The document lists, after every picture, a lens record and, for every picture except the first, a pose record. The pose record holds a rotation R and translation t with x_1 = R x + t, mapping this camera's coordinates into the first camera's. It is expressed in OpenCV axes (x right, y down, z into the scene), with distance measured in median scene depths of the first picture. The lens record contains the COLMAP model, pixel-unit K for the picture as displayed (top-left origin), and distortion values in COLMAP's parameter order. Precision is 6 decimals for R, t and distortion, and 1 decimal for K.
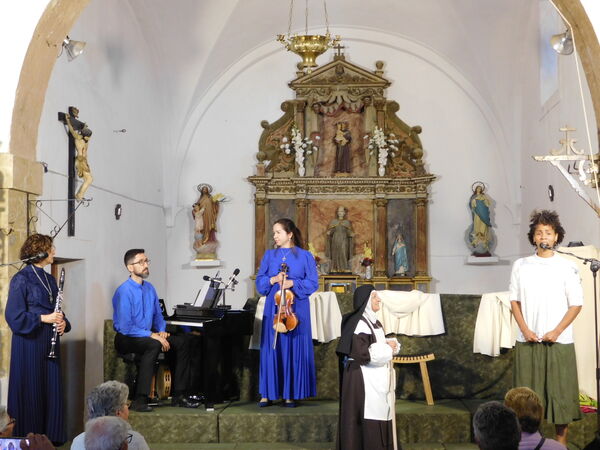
lens RADIAL K [[1040.5, 0, 301.3], [0, 1040.5, 223.9], [0, 0, 1]] dist [0.129403, -0.183497]
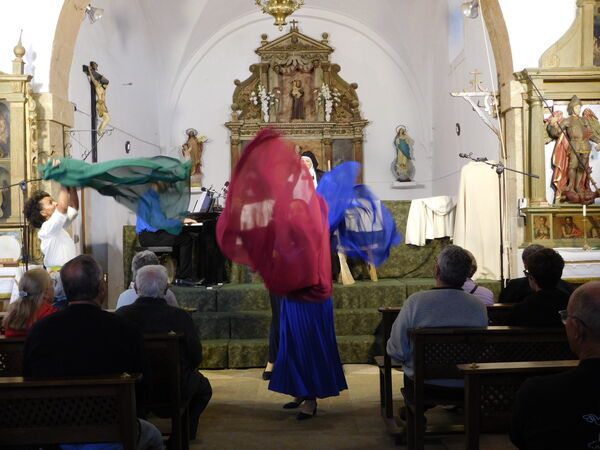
lens RADIAL K [[798.5, 0, 301.3], [0, 798.5, 225.8], [0, 0, 1]] dist [0.000411, 0.034423]
pose [[0.997986, -0.015771, 0.061448, -0.019703], [0.012175, 0.998216, 0.058453, 0.025750], [-0.062261, -0.057587, 0.996397, -0.002796]]
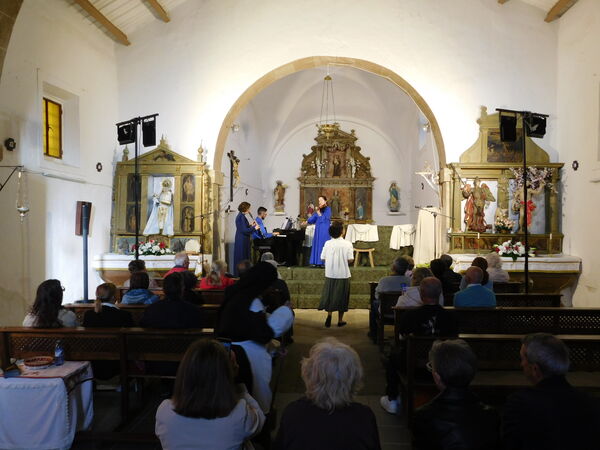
lens RADIAL K [[494.1, 0, 300.0], [0, 494.1, 224.2], [0, 0, 1]] dist [0.004987, -0.001496]
pose [[0.999763, 0.010654, -0.018993, -0.022387], [-0.009598, 0.998447, 0.054878, -0.000702], [0.019548, -0.054683, 0.998312, -0.142938]]
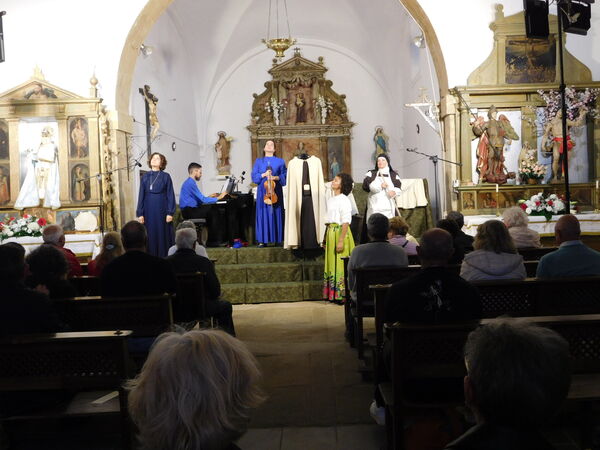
lens RADIAL K [[638.6, 0, 301.3], [0, 638.6, 225.2], [0, 0, 1]] dist [0.006196, -0.001147]
pose [[0.998897, -0.032215, 0.034157, -0.001816], [0.028951, 0.995328, 0.092107, 0.023071], [-0.036965, -0.091016, 0.995163, -0.074076]]
